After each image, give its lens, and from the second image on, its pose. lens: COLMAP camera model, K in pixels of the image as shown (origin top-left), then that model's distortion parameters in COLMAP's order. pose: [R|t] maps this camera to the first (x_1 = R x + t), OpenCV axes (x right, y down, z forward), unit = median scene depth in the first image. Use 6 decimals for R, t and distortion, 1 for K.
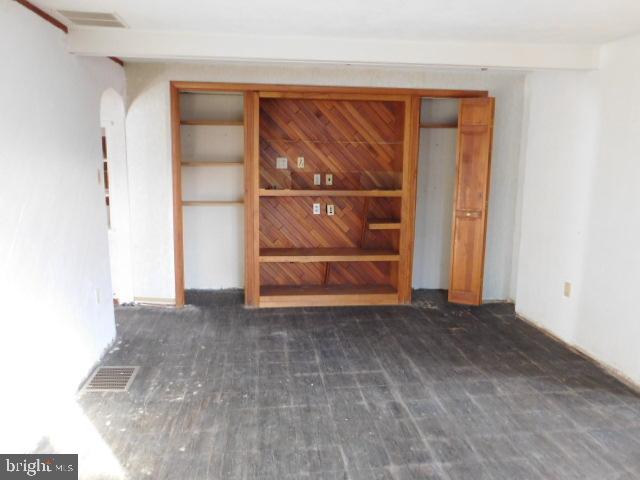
lens RADIAL K [[520.9, 0, 320.0], [0, 520.9, 240.0], [0, 0, 1]] dist [0.019629, -0.001001]
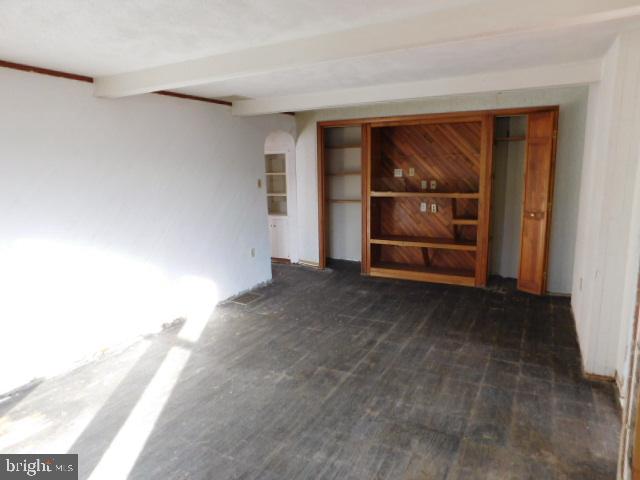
lens RADIAL K [[421.4, 0, 320.0], [0, 421.4, 240.0], [0, 0, 1]] dist [-0.006173, 0.000146]
pose [[0.826103, 0.068934, -0.559287, 0.419942], [-0.060692, 0.997601, 0.033311, 0.003896], [0.560241, 0.006426, 0.828305, -0.030208]]
